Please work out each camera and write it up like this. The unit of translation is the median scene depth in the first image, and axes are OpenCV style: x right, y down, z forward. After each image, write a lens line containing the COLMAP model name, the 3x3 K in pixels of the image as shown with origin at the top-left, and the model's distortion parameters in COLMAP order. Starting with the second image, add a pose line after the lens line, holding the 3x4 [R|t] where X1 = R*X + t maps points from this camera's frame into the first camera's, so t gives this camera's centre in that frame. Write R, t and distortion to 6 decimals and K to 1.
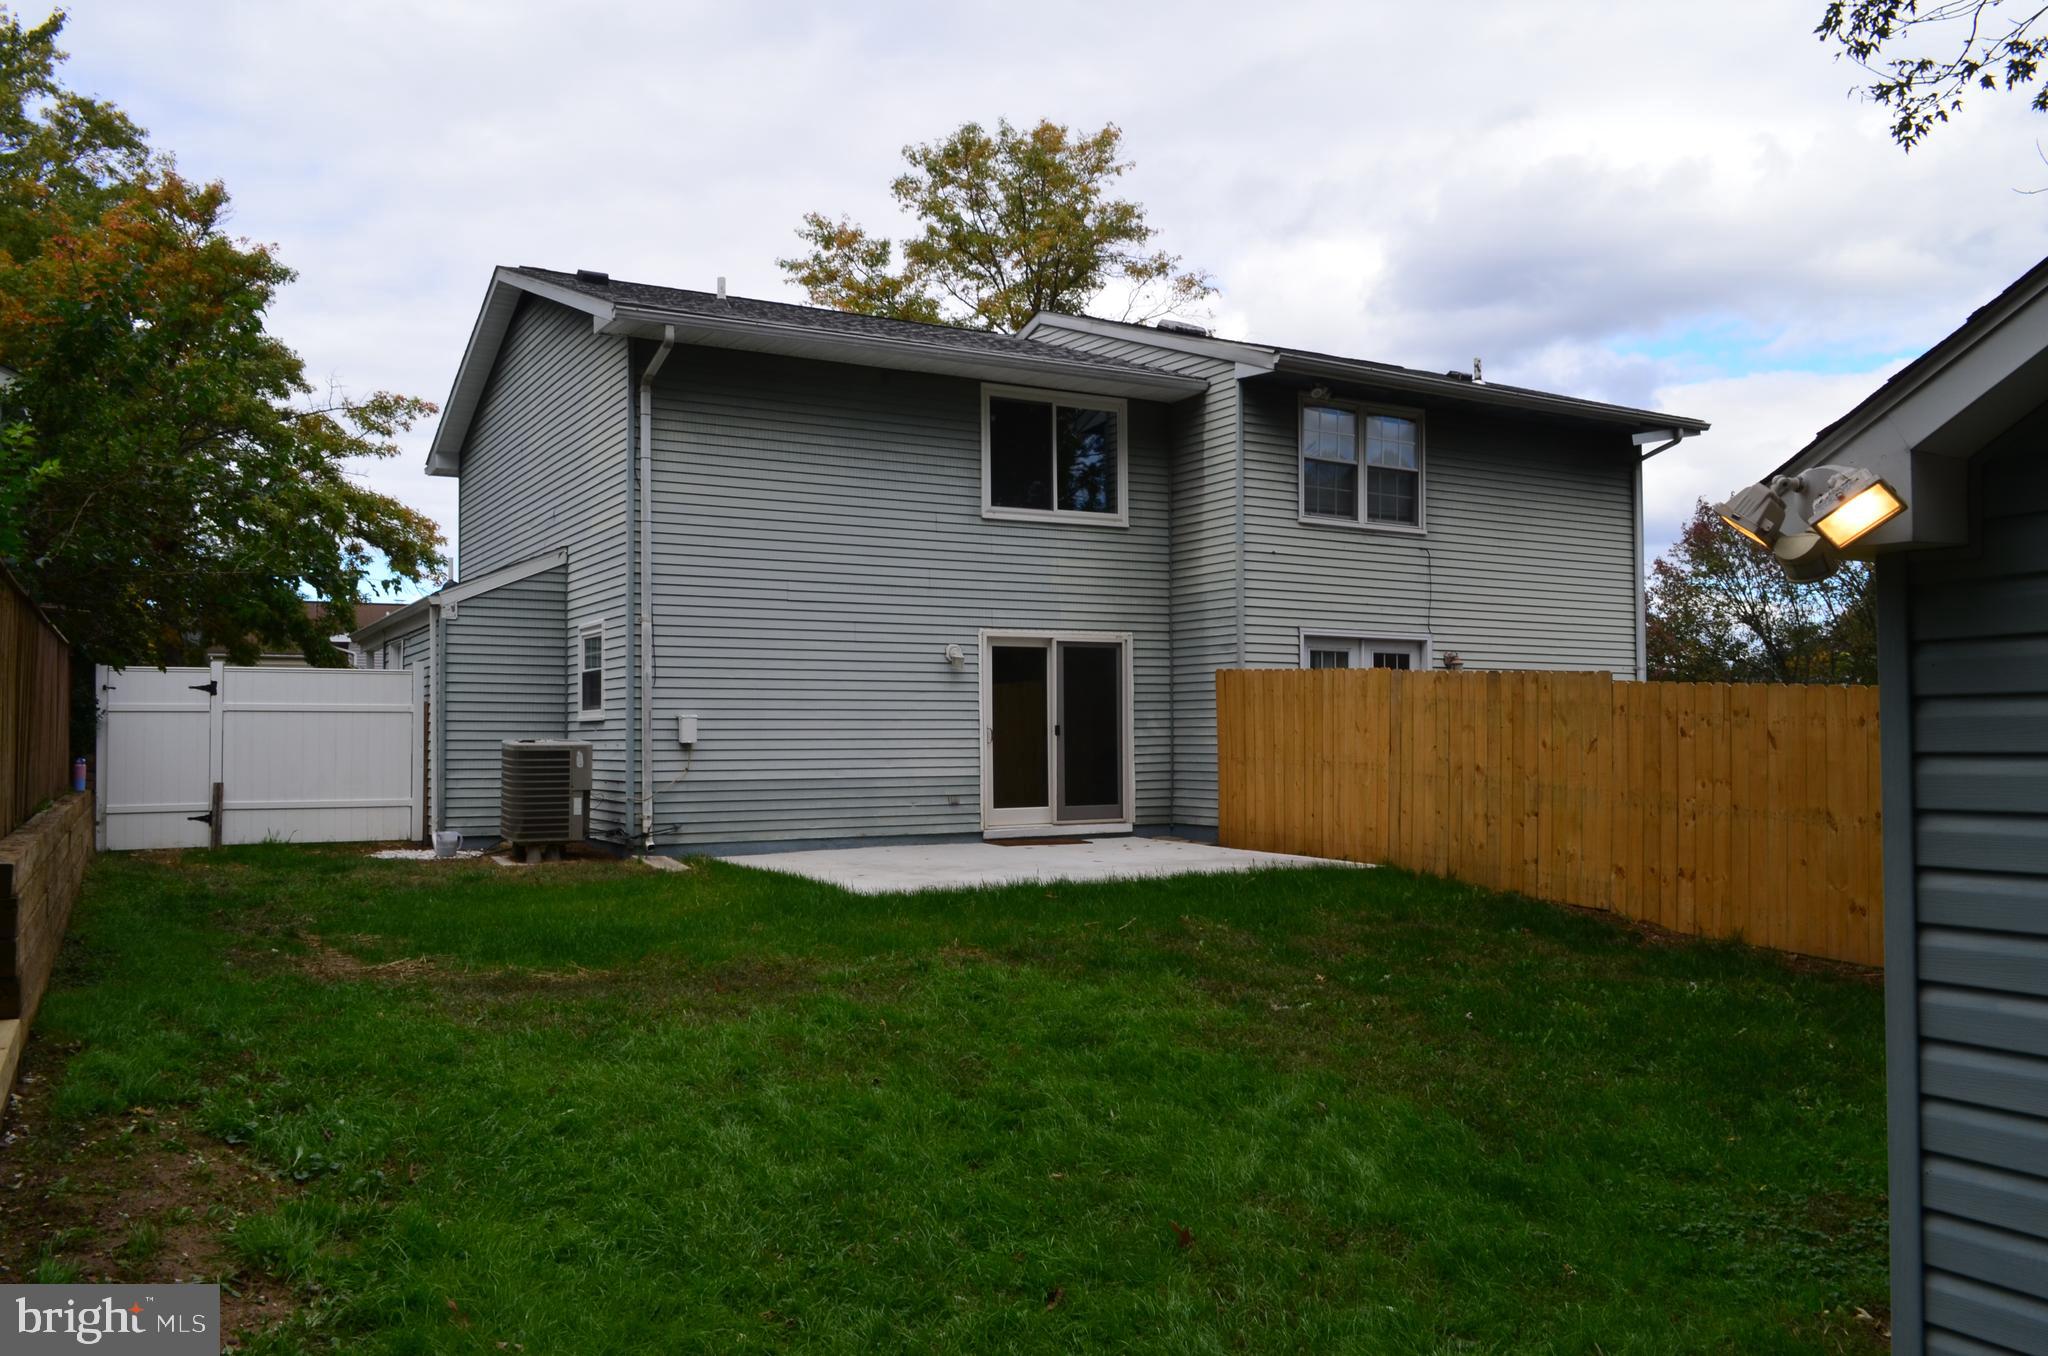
lens RADIAL K [[1582.9, 0, 1024.3], [0, 1582.9, 682.5], [0, 0, 1]] dist [-0.025716, 0.012784]
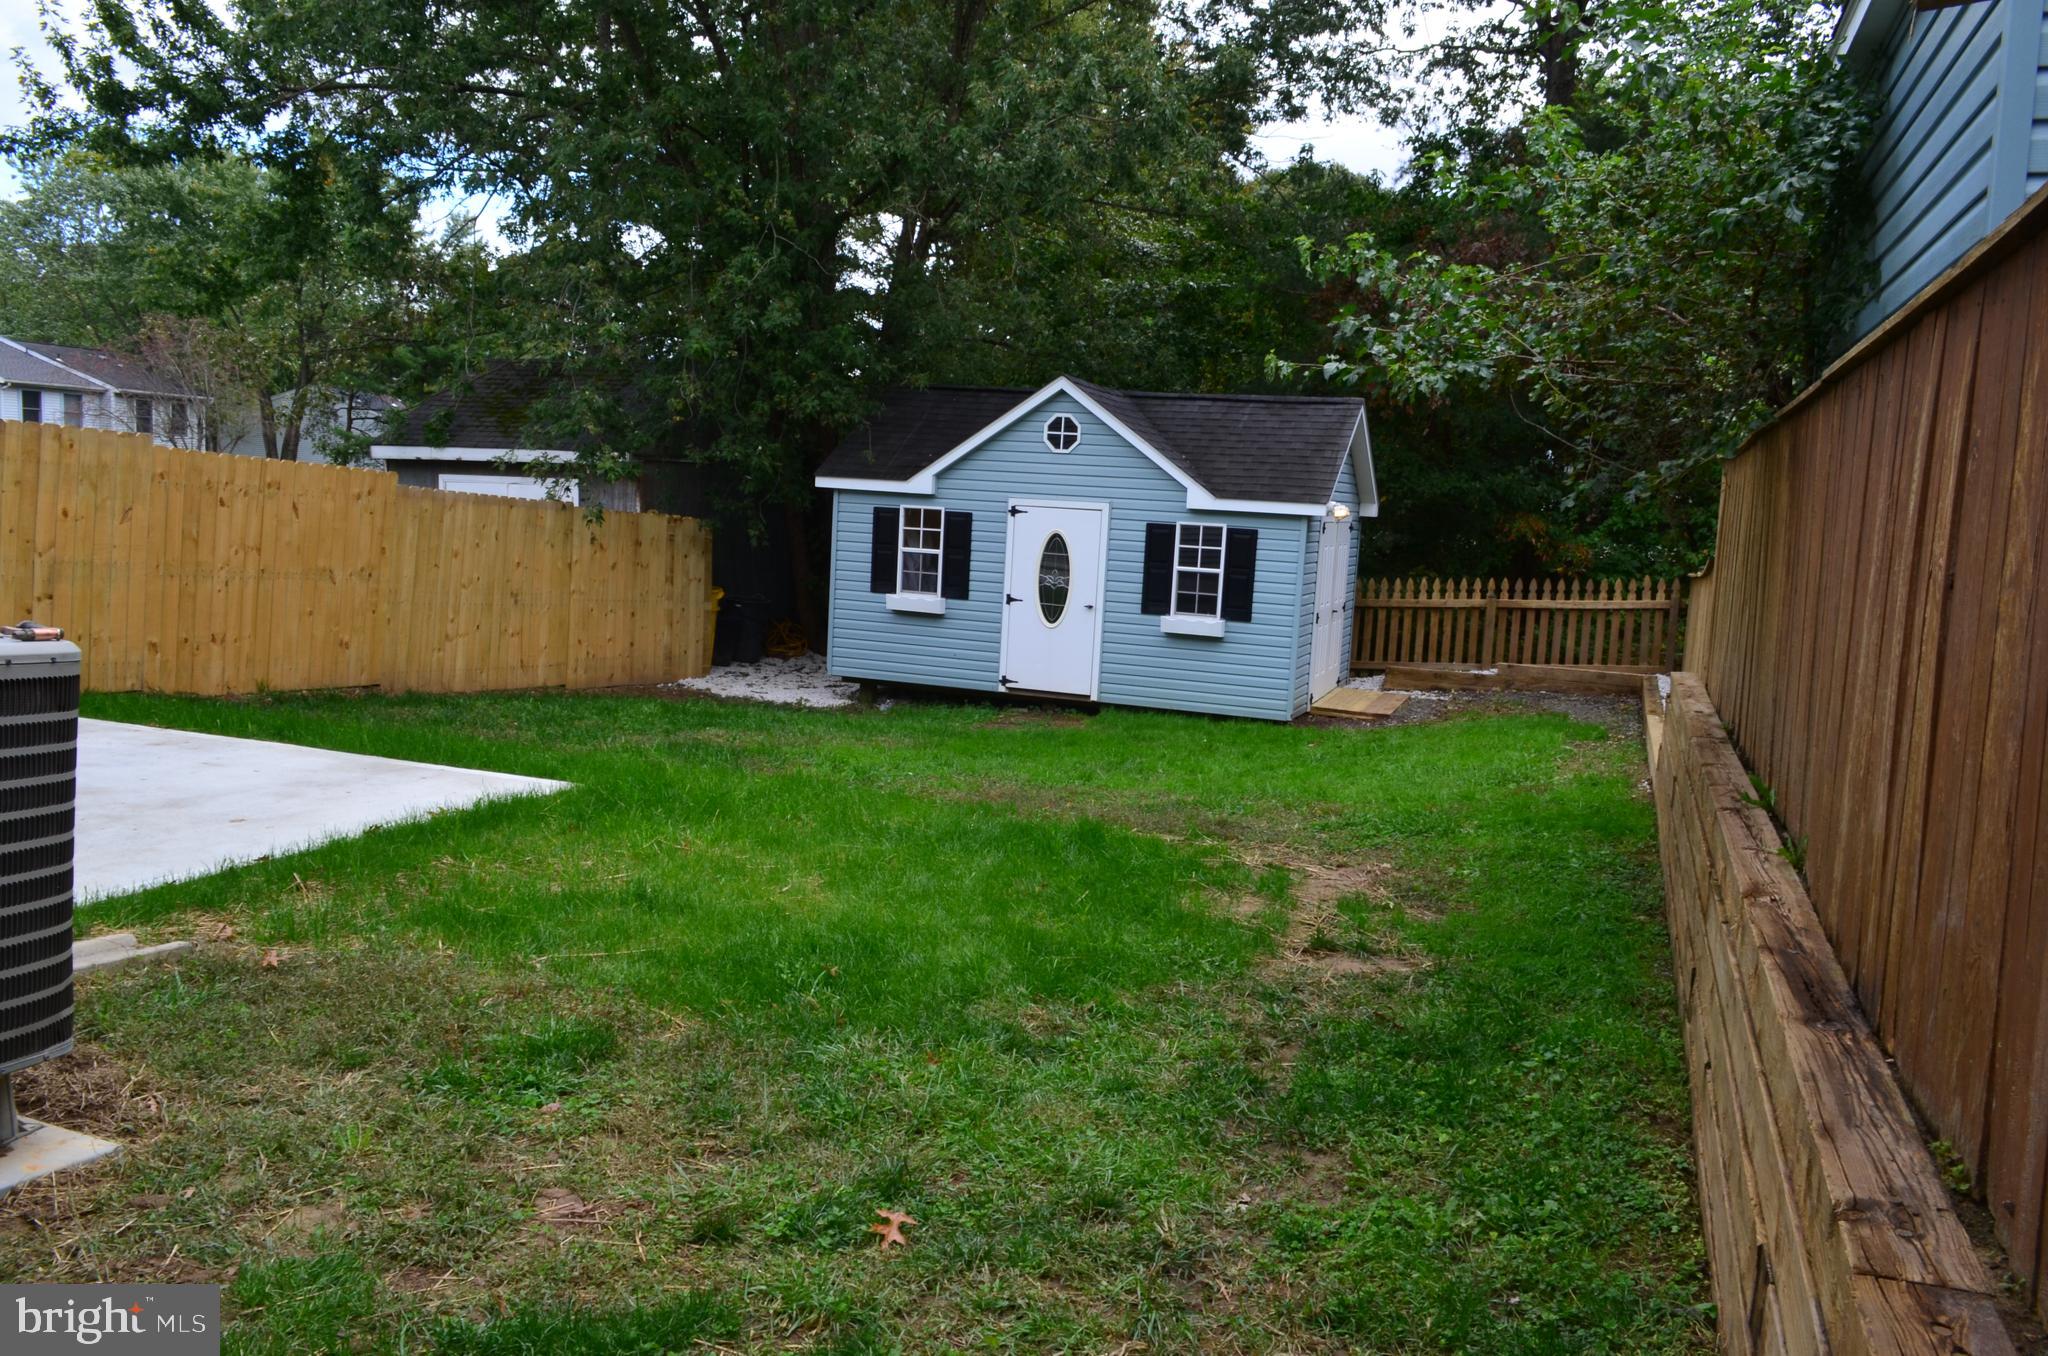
lens RADIAL K [[1582.9, 0, 1023.6], [0, 1582.9, 676.8], [0, 0, 1]] dist [-0.025716, 0.012784]
pose [[-0.627577, -0.133386, 0.767043, -0.714562], [-0.092776, 0.991007, 0.096426, -0.003259], [-0.773007, -0.010648, -0.634308, 1.246687]]
